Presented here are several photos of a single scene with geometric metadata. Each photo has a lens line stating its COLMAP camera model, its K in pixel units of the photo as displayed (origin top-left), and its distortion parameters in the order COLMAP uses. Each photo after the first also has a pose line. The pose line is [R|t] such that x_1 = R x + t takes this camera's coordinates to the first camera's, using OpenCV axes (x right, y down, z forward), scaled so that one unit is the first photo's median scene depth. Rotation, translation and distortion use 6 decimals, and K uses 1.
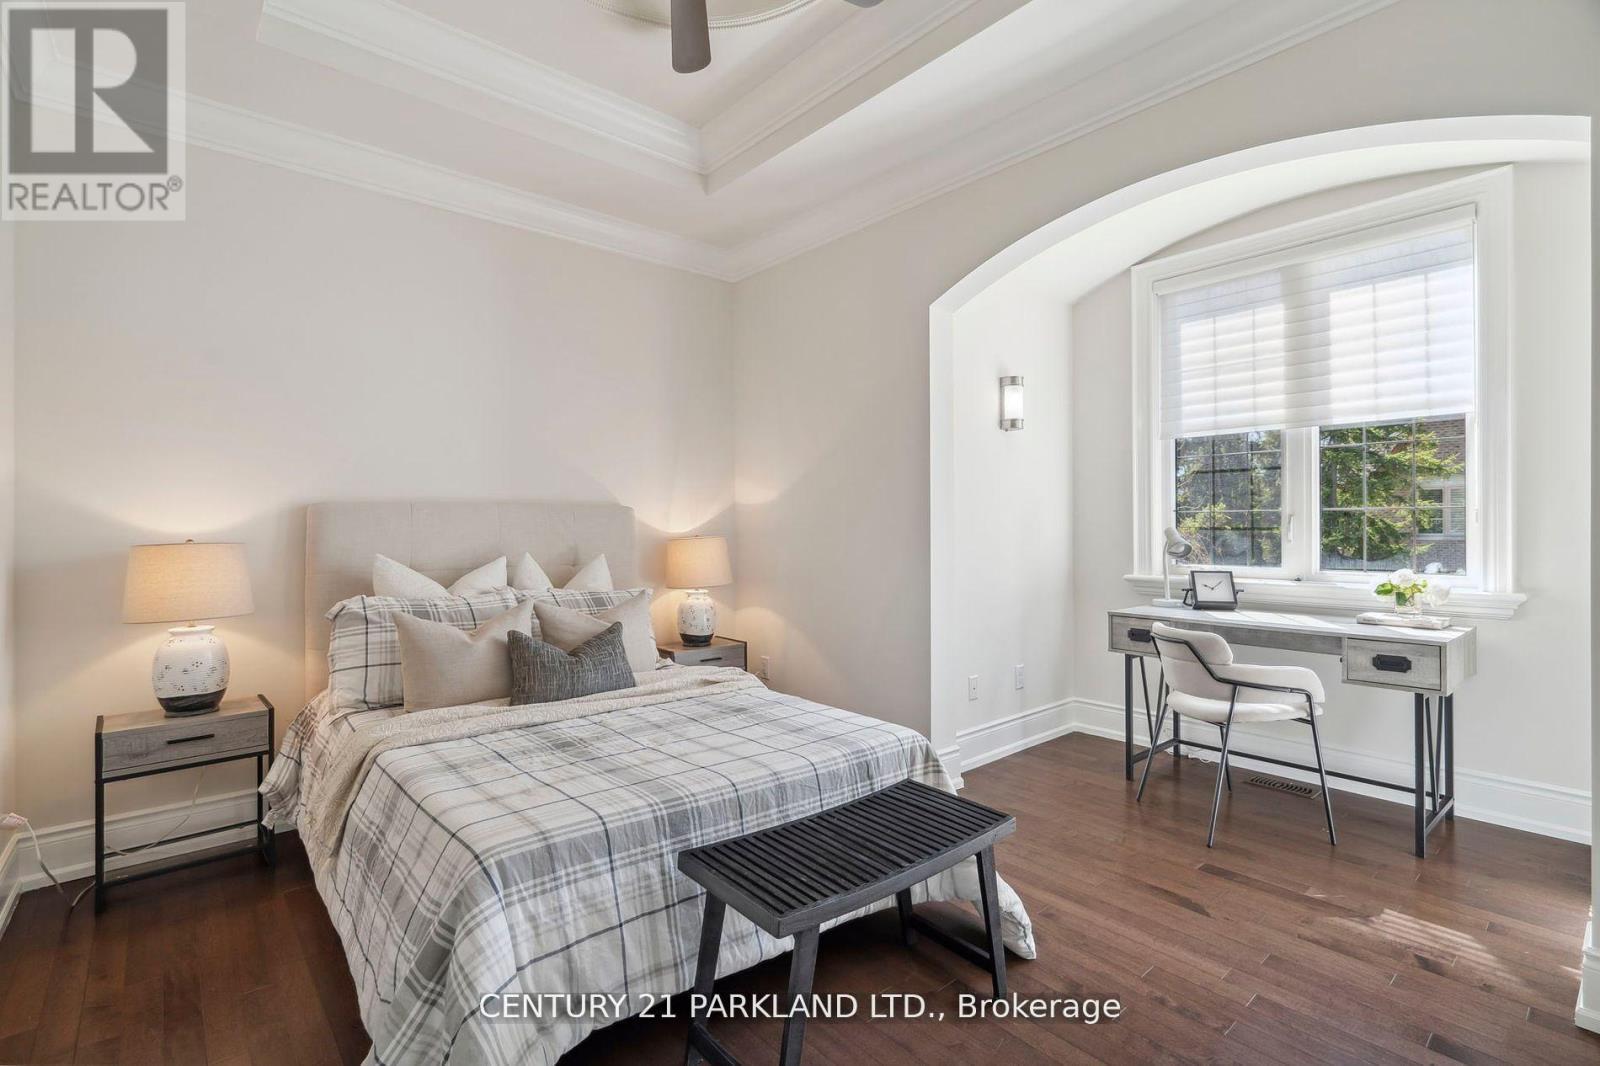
lens RADIAL K [[720.9, 0, 805.8], [0, 720.9, 529.2], [0, 0, 1]] dist [-0.002026, 0.000478]
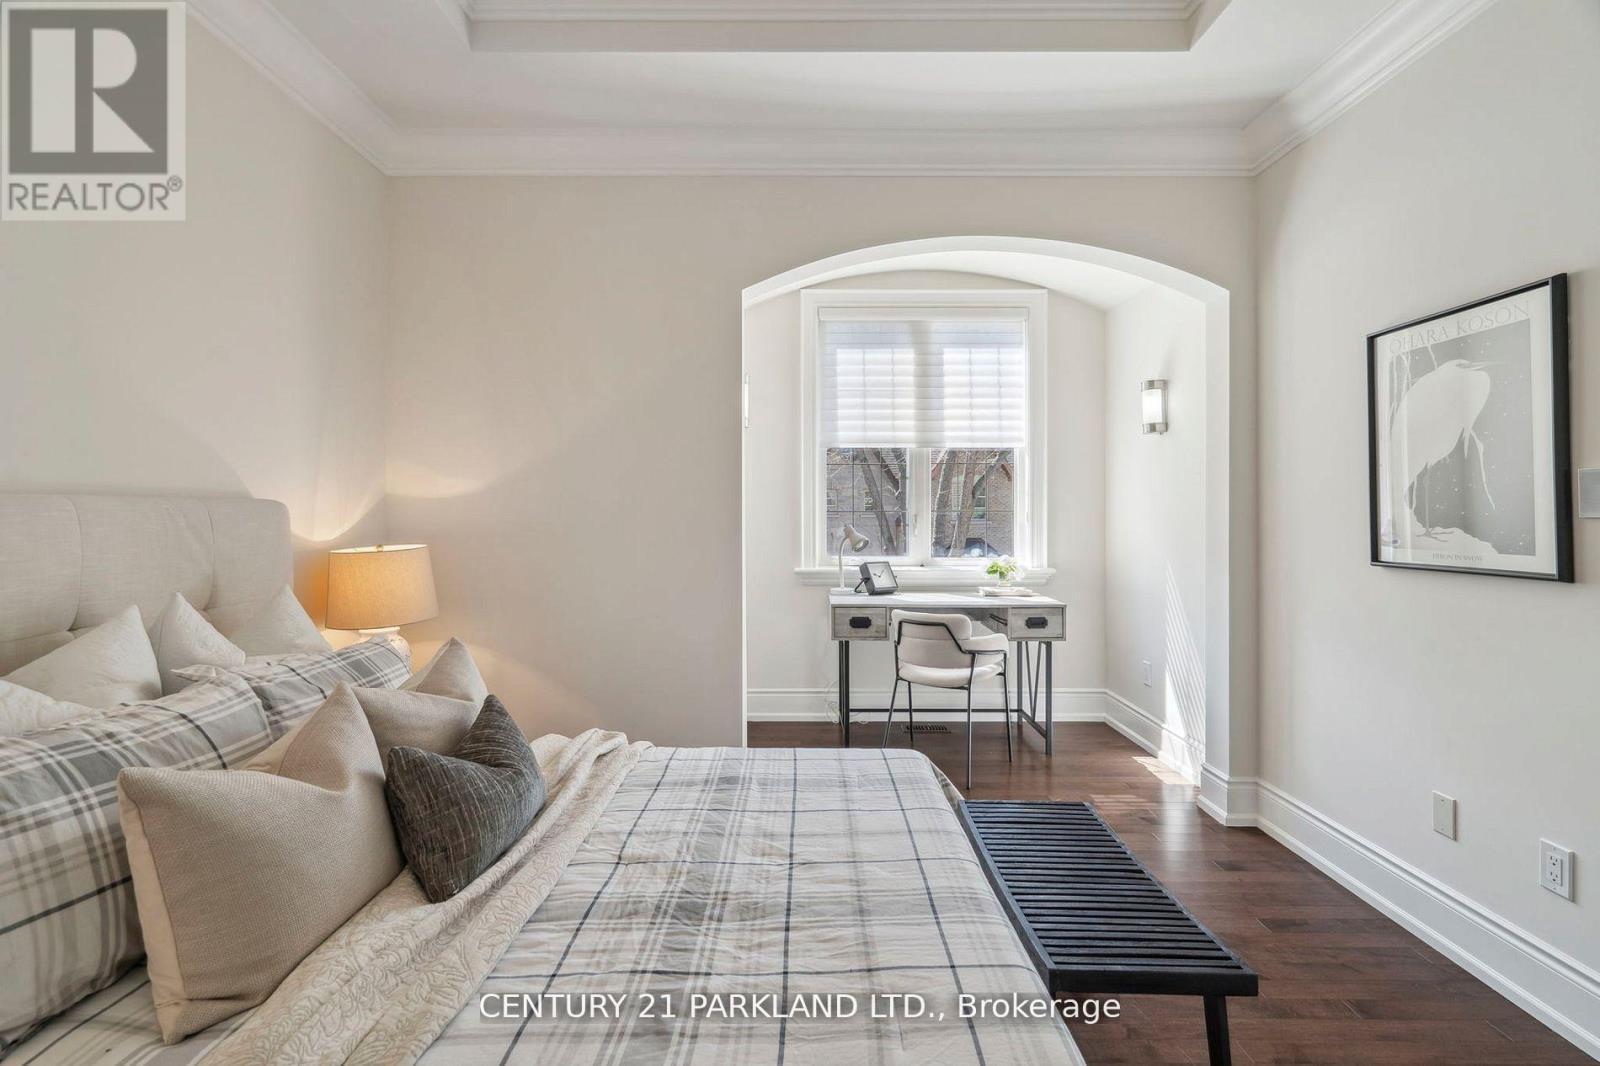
lens RADIAL K [[720.9, 0, 788.0], [0, 720.9, 509.4], [0, 0, 1]] dist [-0.002026, 0.000478]
pose [[0.669040, 0.005097, 0.743209, -0.489373], [0.001071, 0.999969, -0.007822, -0.022664], [-0.743226, 0.006029, 0.669013, 0.353995]]
